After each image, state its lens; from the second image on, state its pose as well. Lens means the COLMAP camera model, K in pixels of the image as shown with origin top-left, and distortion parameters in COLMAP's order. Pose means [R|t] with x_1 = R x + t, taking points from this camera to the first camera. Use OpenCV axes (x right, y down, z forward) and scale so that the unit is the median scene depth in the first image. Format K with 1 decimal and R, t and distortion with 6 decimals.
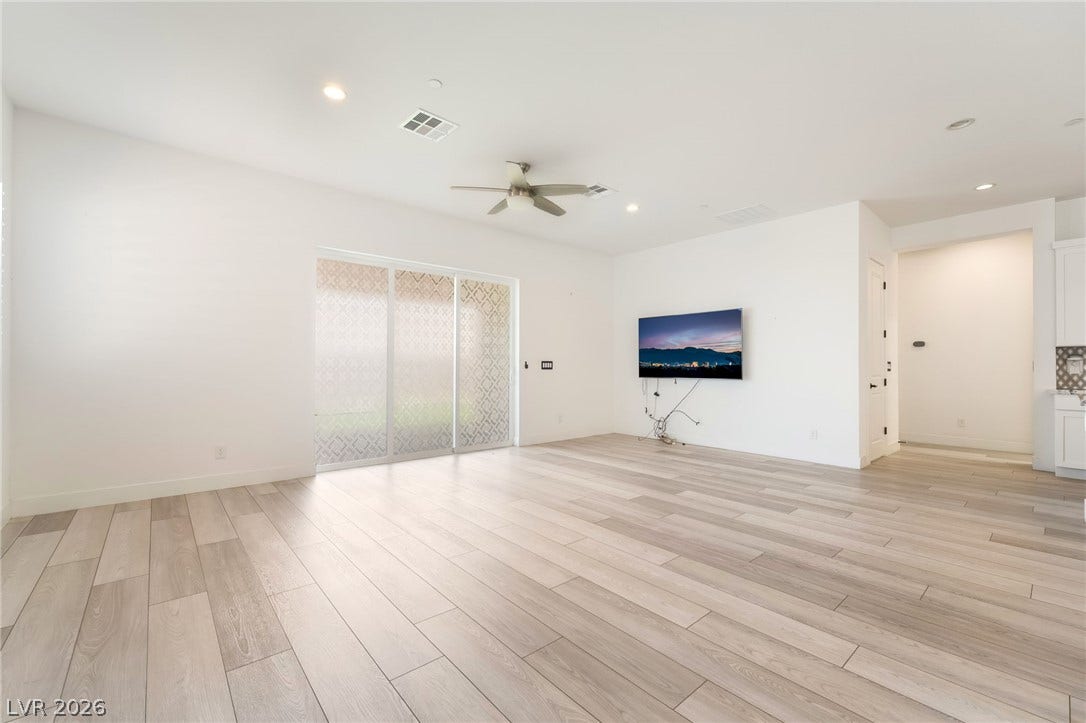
lens RADIAL K [[453.1, 0, 544.0], [0, 453.1, 368.8], [0, 0, 1]] dist [-0.002377, -0.001402]
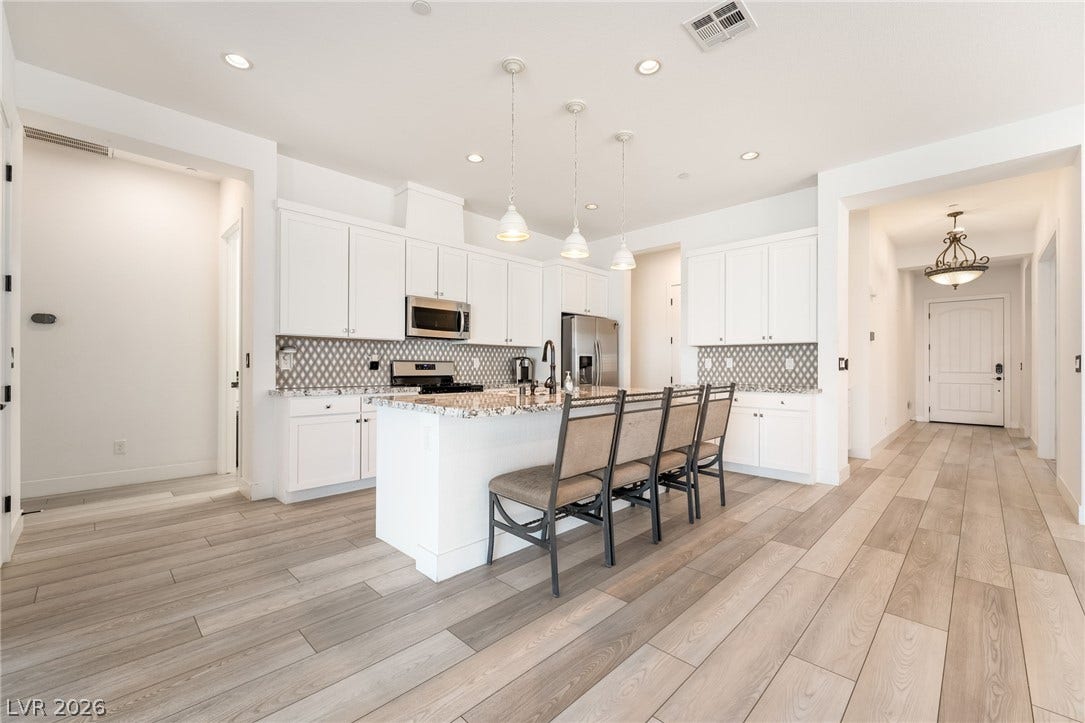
lens RADIAL K [[452.7, 0, 537.9], [0, 452.7, 364.6], [0, 0, 1]] dist [-0.002377, -0.001402]
pose [[-0.072437, -0.001459, 0.997372, 0.326719], [-0.003650, 0.999993, 0.001197, -0.000496], [-0.997366, -0.003553, -0.072442, 0.602852]]
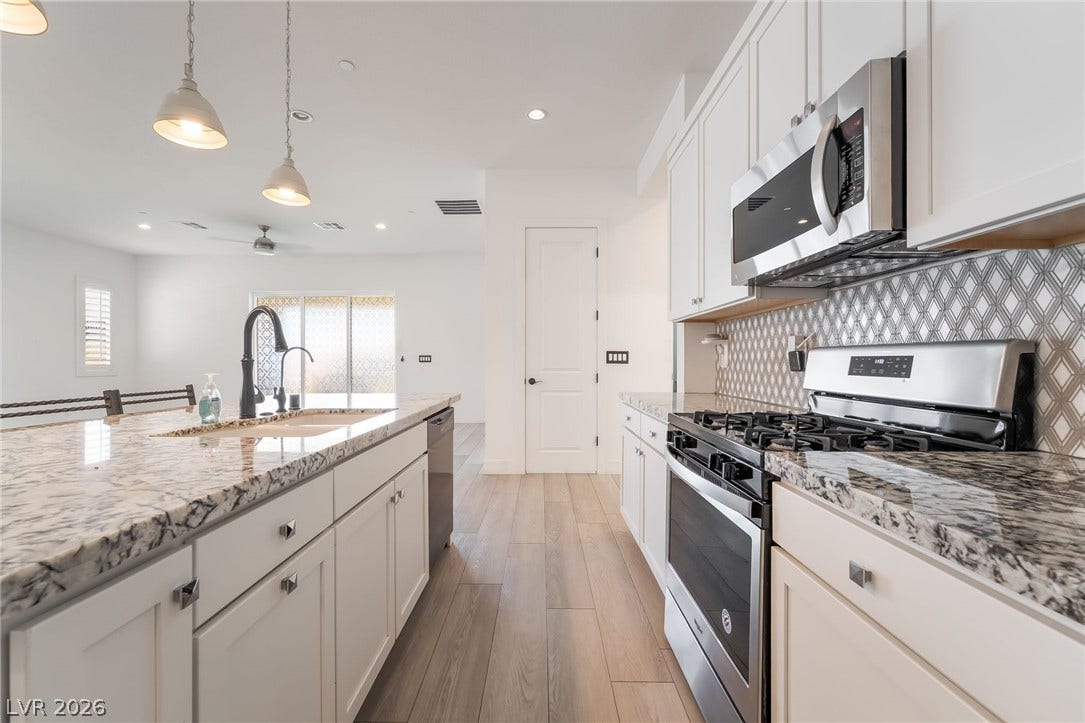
lens RADIAL K [[452.7, 0, 536.6], [0, 452.7, 355.9], [0, 0, 1]] dist [-0.002377, -0.001402]
pose [[0.740873, -0.011633, -0.671545, 1.369659], [0.001778, 0.999880, -0.015360, 0.004491], [0.671643, 0.010186, 0.740805, 0.421749]]
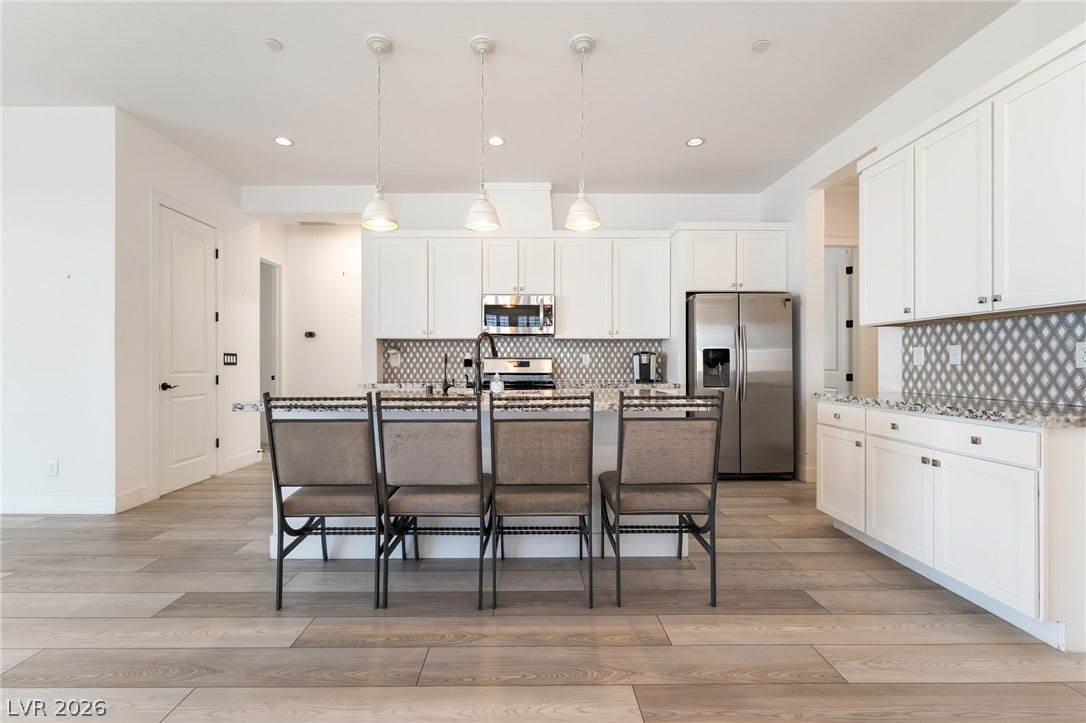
lens RADIAL K [[453.1, 0, 518.2], [0, 453.1, 365.0], [0, 0, 1]] dist [-0.002377, -0.001402]
pose [[0.658107, -0.008256, 0.752879, 0.593299], [0.003947, 0.999964, 0.007516, 0.001240], [-0.752914, -0.001975, 0.658116, 0.127716]]
